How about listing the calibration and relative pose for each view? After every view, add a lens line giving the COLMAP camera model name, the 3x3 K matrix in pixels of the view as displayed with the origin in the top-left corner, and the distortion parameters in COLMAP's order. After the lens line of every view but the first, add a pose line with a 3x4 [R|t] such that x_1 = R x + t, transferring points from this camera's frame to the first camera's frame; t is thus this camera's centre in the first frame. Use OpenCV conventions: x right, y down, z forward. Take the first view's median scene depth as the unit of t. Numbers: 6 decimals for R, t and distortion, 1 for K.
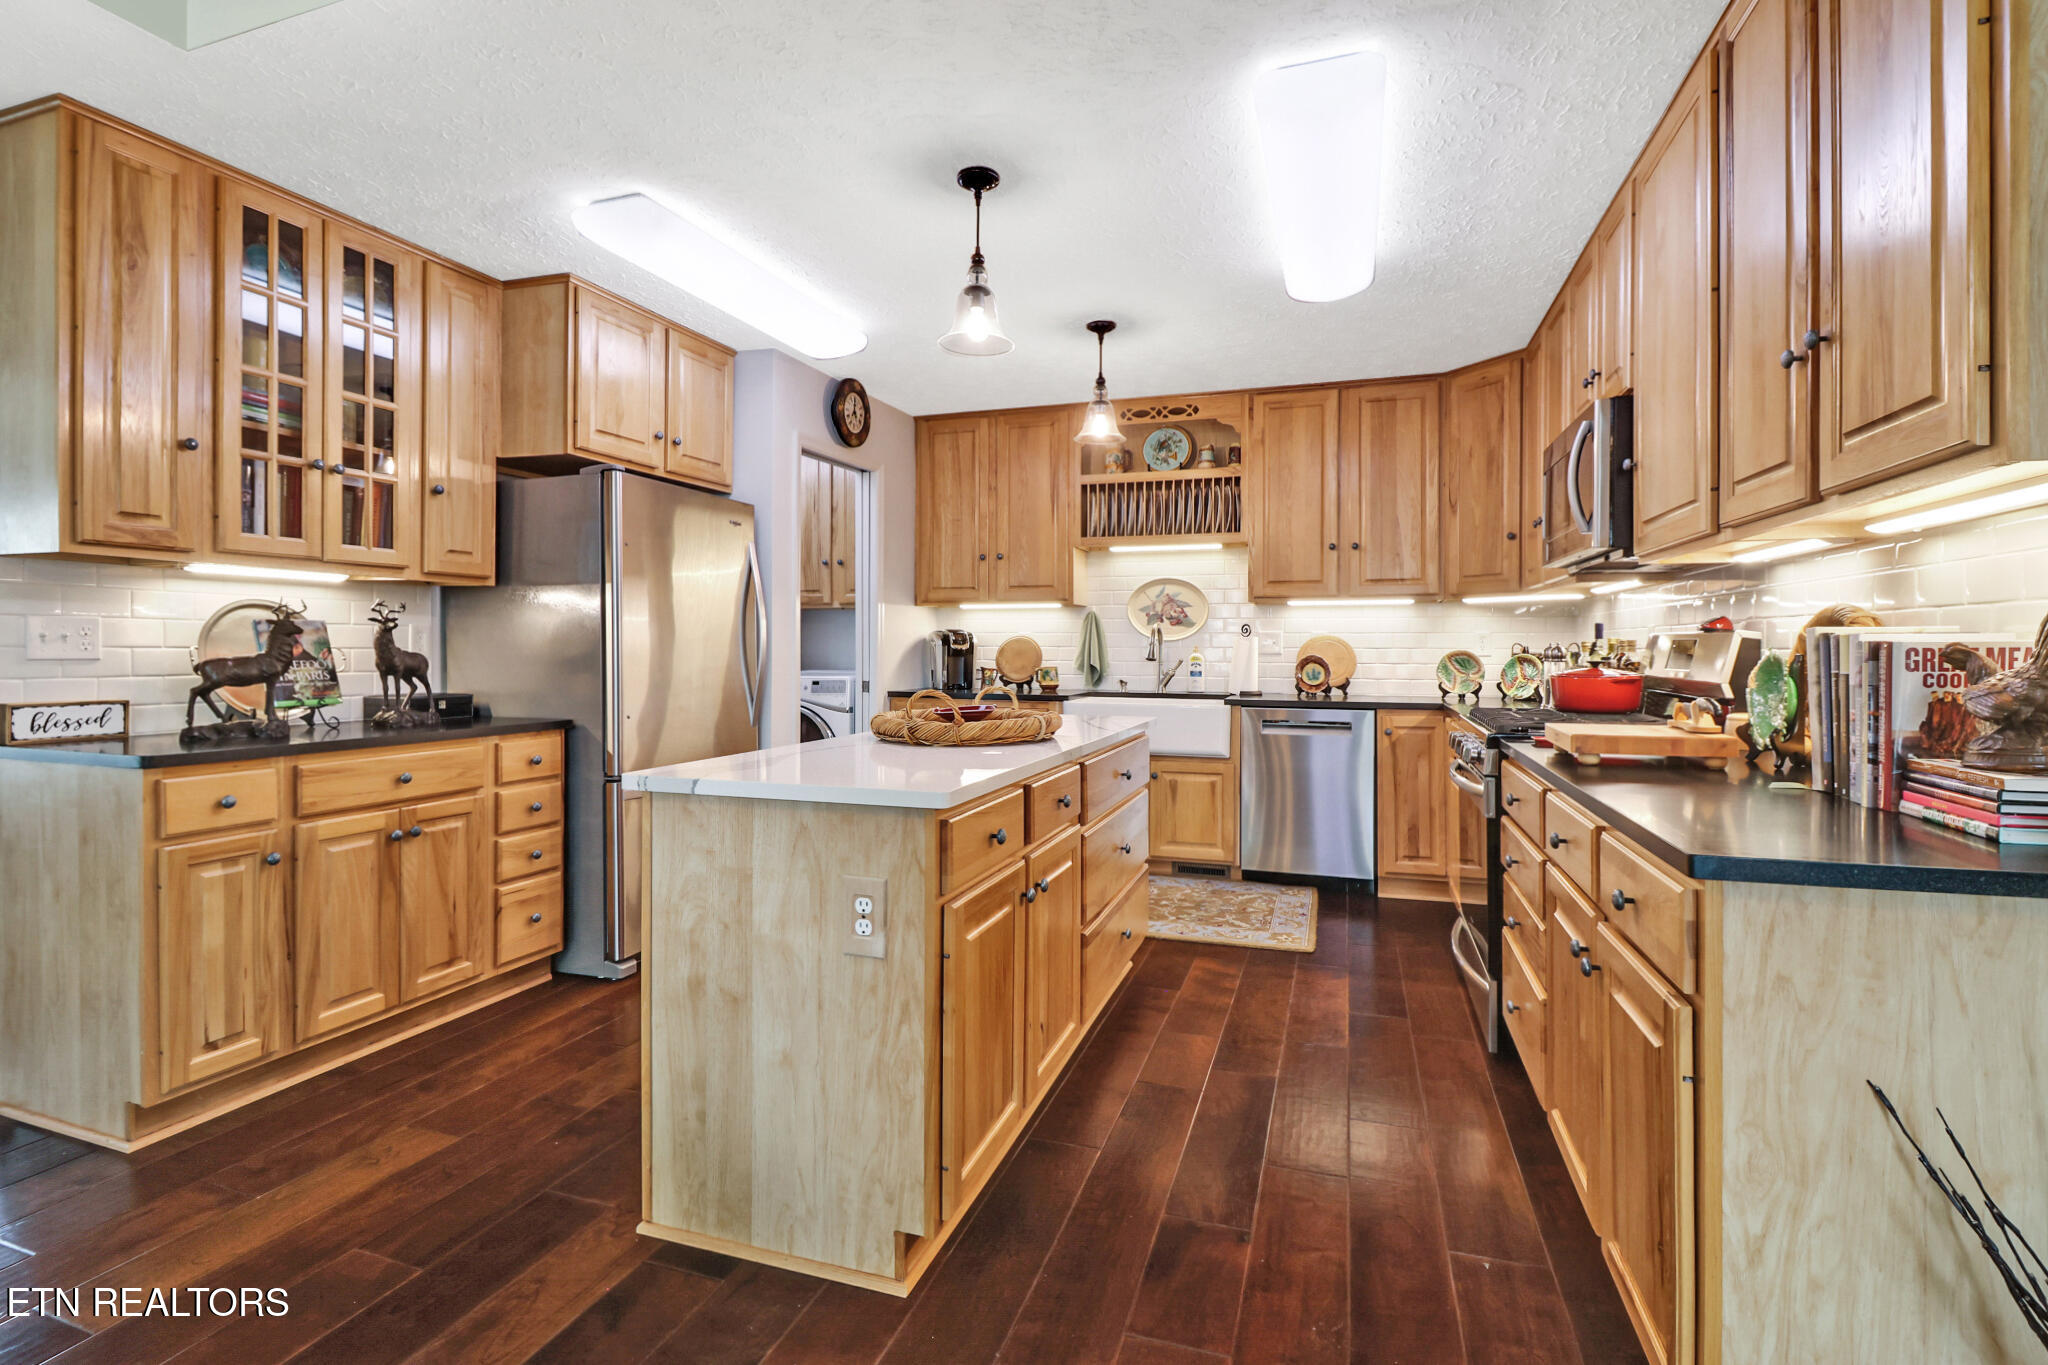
lens RADIAL K [[962.9, 0, 1026.2], [0, 962.9, 659.7], [0, 0, 1]] dist [-0.050462, -0.000059]
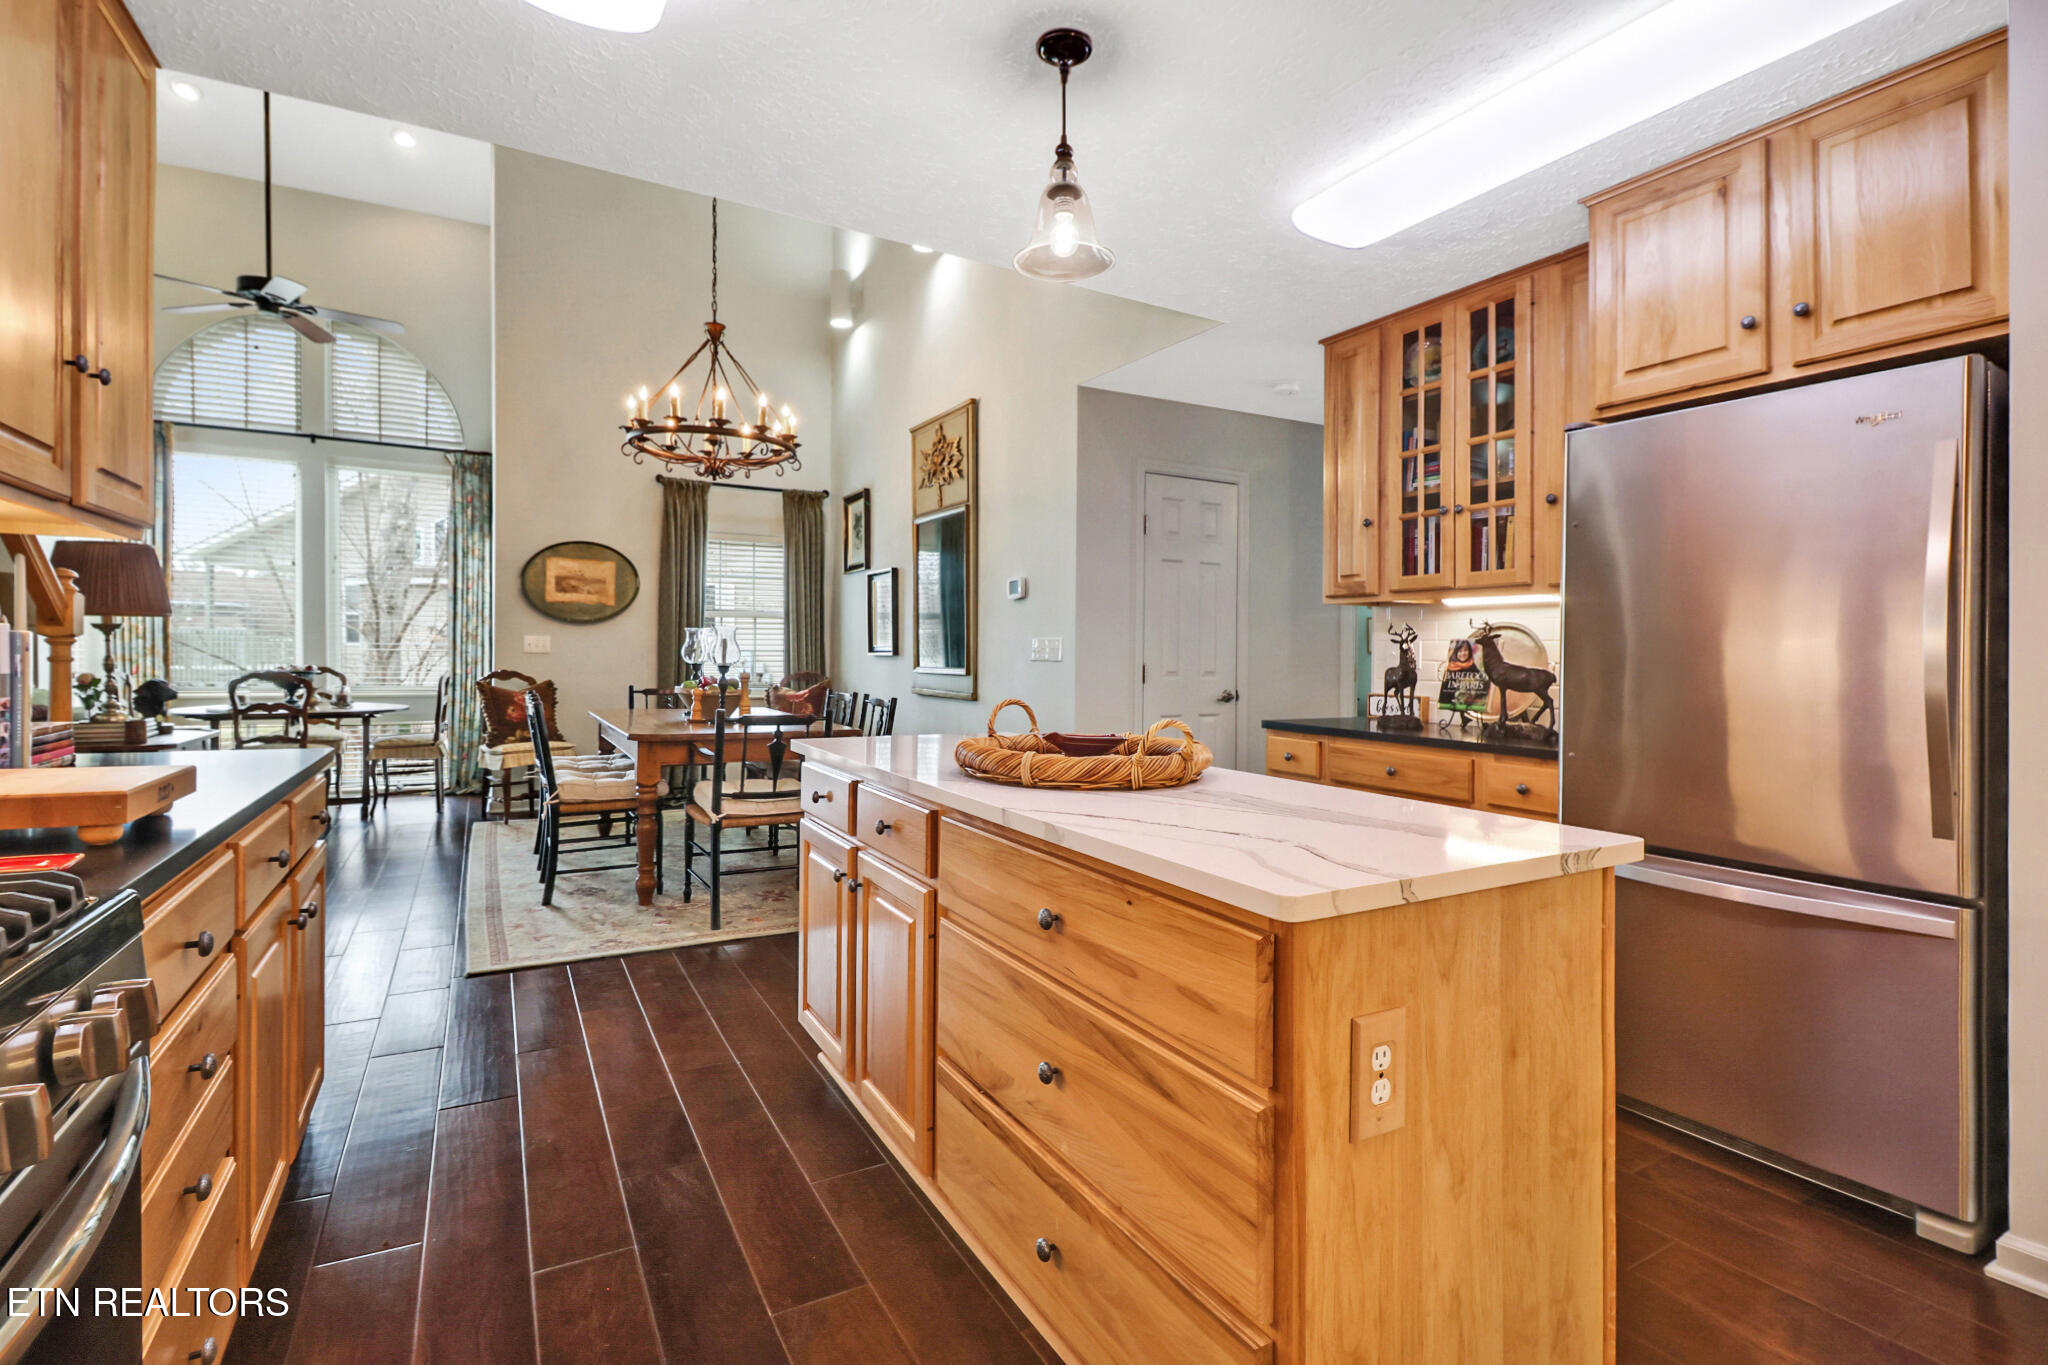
lens RADIAL K [[962.9, 0, 1026.2], [0, 962.9, 659.7], [0, 0, 1]] dist [-0.050462, -0.000059]
pose [[-0.667116, -0.010607, -0.744878, 0.271247], [-0.017320, 0.999849, 0.001275, -0.004003], [0.744752, 0.013752, -0.667199, 0.744155]]
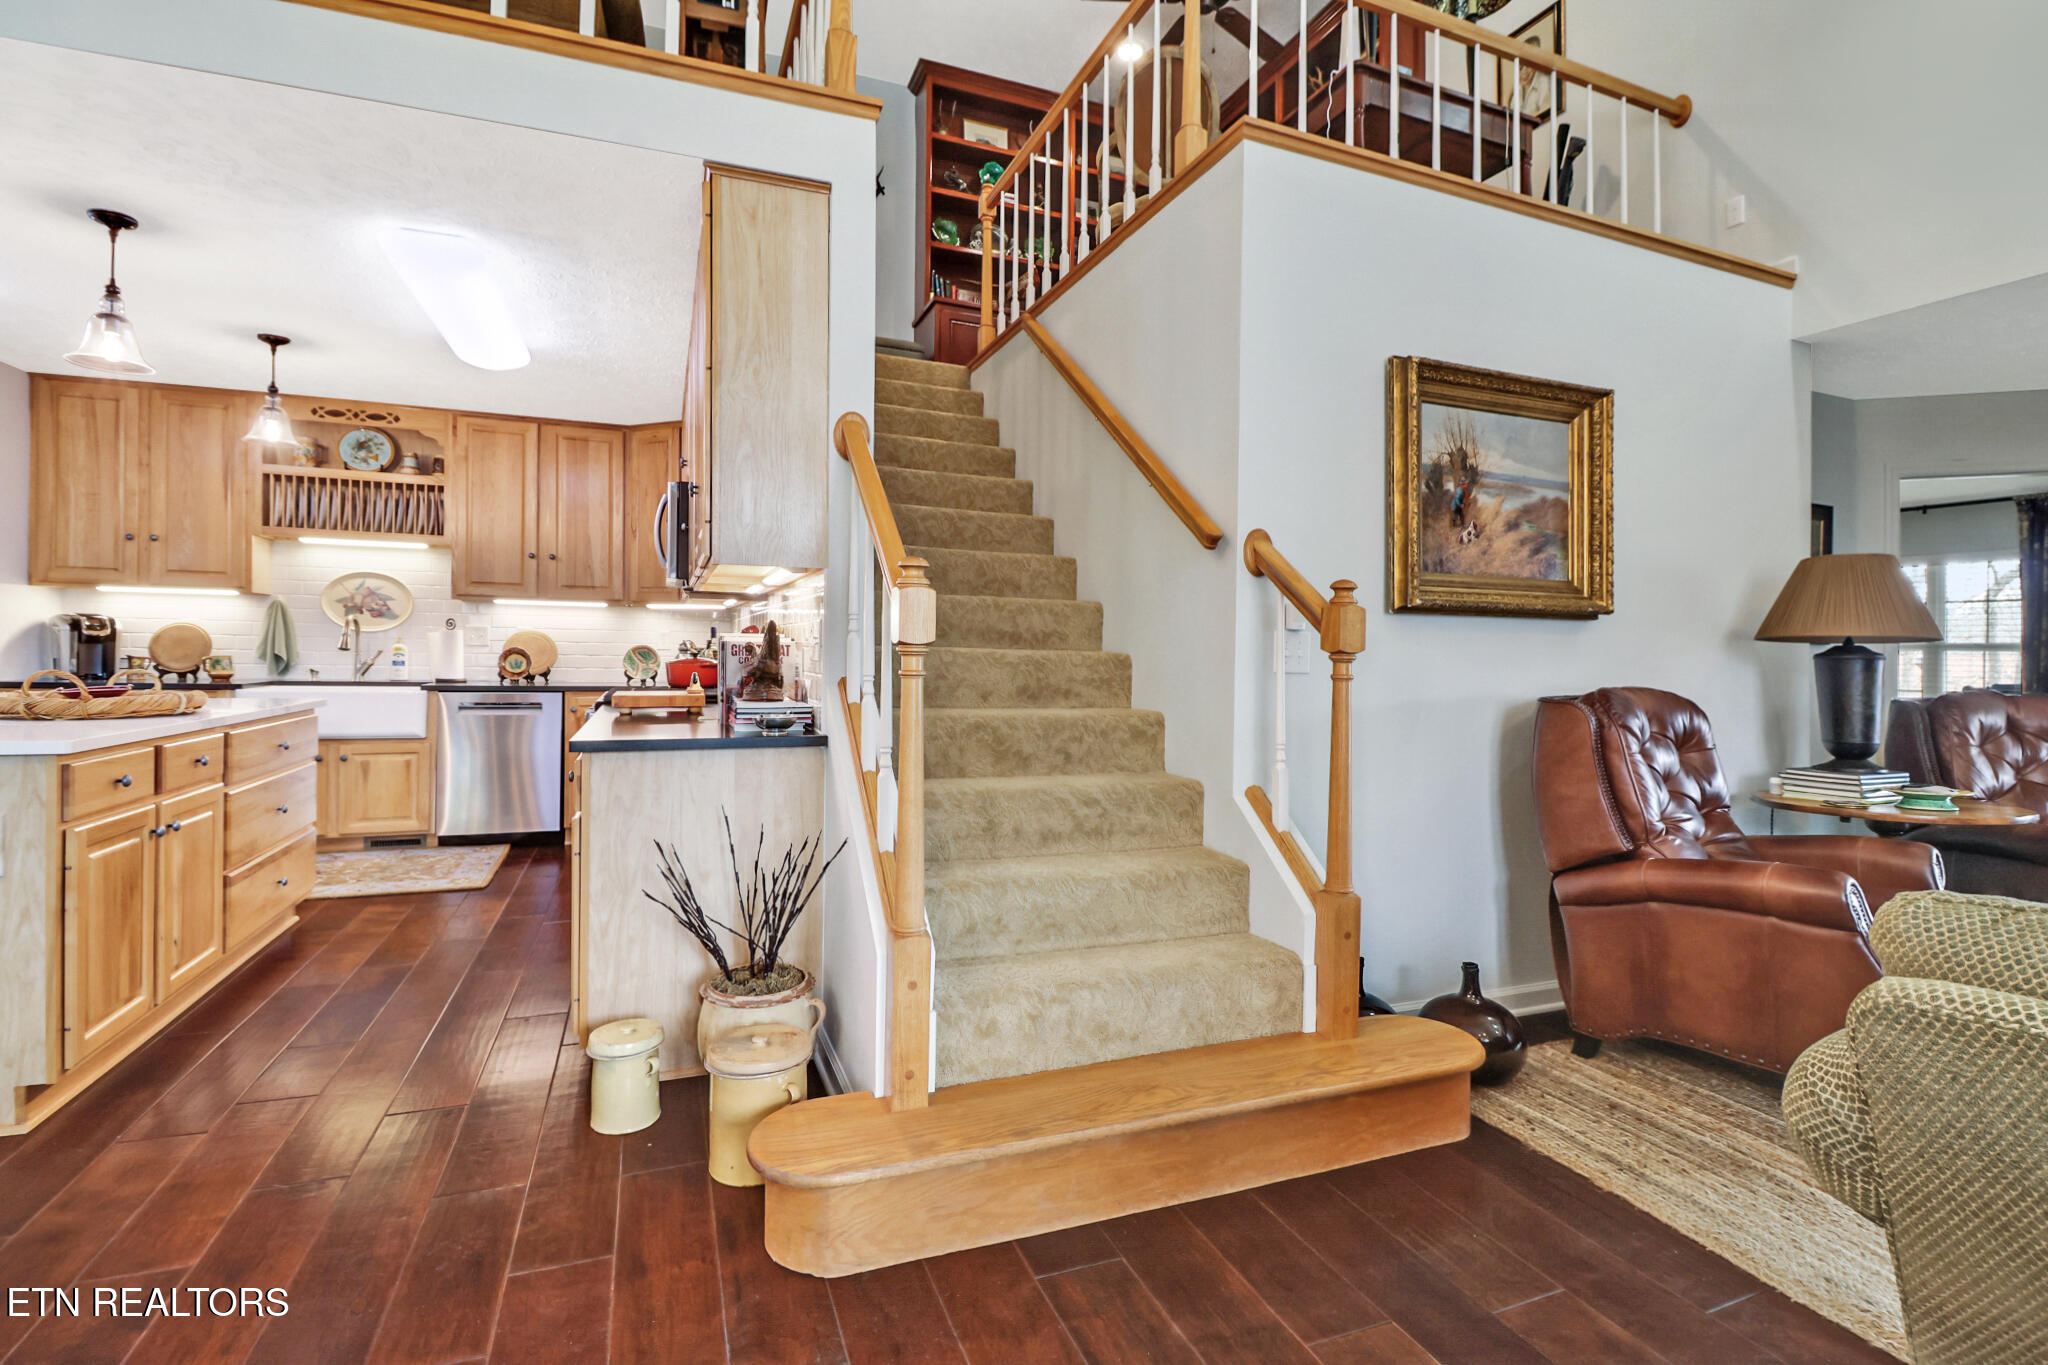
lens RADIAL K [[957.3, 0, 1027.9], [0, 957.3, 661.7], [0, 0, 1]] dist [0.022775, -0.019831]
pose [[0.767512, 0.005066, 0.641014, 0.029590], [-0.009174, 0.999953, 0.003081, 0.003552], [-0.640969, -0.008246, 0.767523, -0.306298]]
